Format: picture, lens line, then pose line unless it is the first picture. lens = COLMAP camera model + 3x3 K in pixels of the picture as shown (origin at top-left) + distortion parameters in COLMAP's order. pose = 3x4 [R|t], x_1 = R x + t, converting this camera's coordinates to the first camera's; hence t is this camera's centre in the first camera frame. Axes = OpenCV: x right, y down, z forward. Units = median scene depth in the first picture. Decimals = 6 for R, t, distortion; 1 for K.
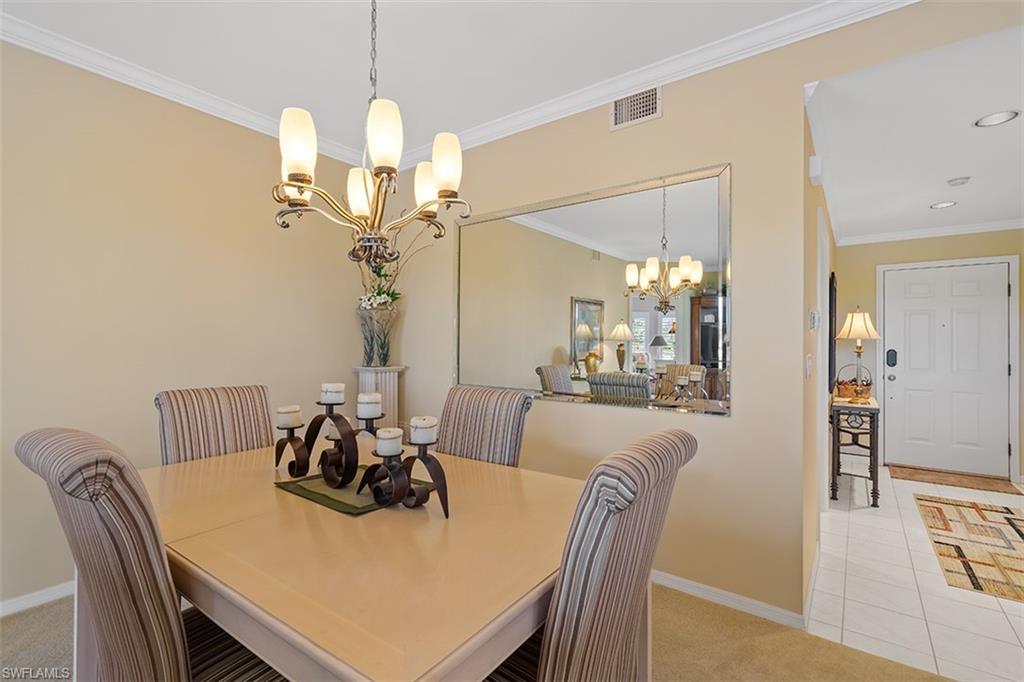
lens RADIAL K [[467.8, 0, 511.2], [0, 467.8, 342.2], [0, 0, 1]] dist [-0.008065, 0.003781]
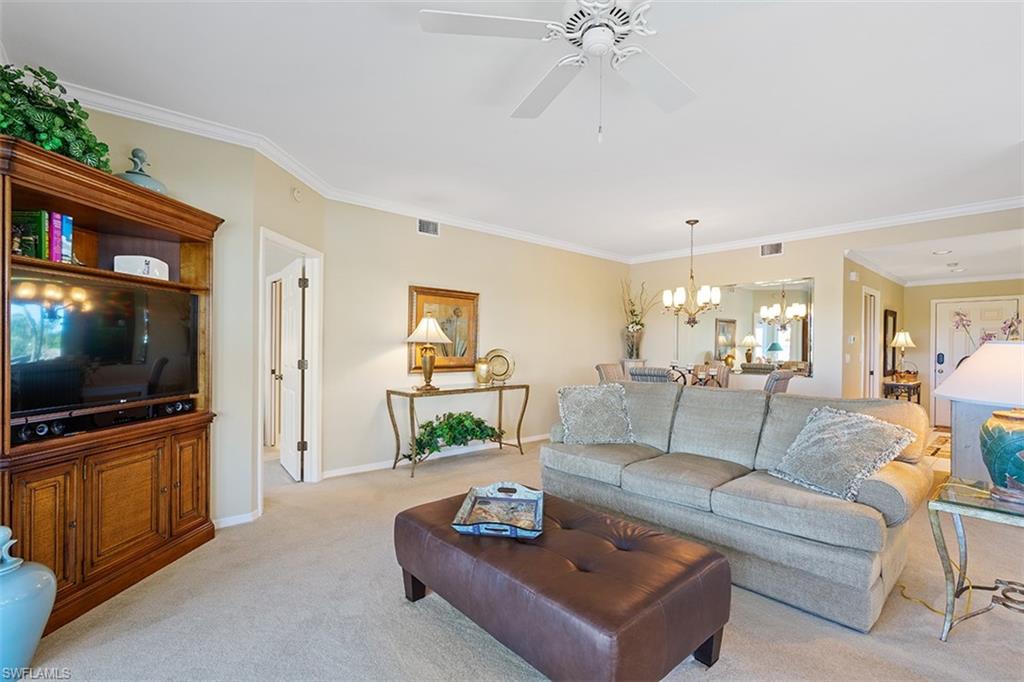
lens RADIAL K [[467.8, 0, 515.9], [0, 467.8, 344.2], [0, 0, 1]] dist [-0.008065, 0.003781]
pose [[0.981611, 0.003053, -0.190868, -0.334786], [-0.004042, 0.999980, -0.004791, -0.002298], [0.190850, 0.005474, 0.981604, -0.949775]]
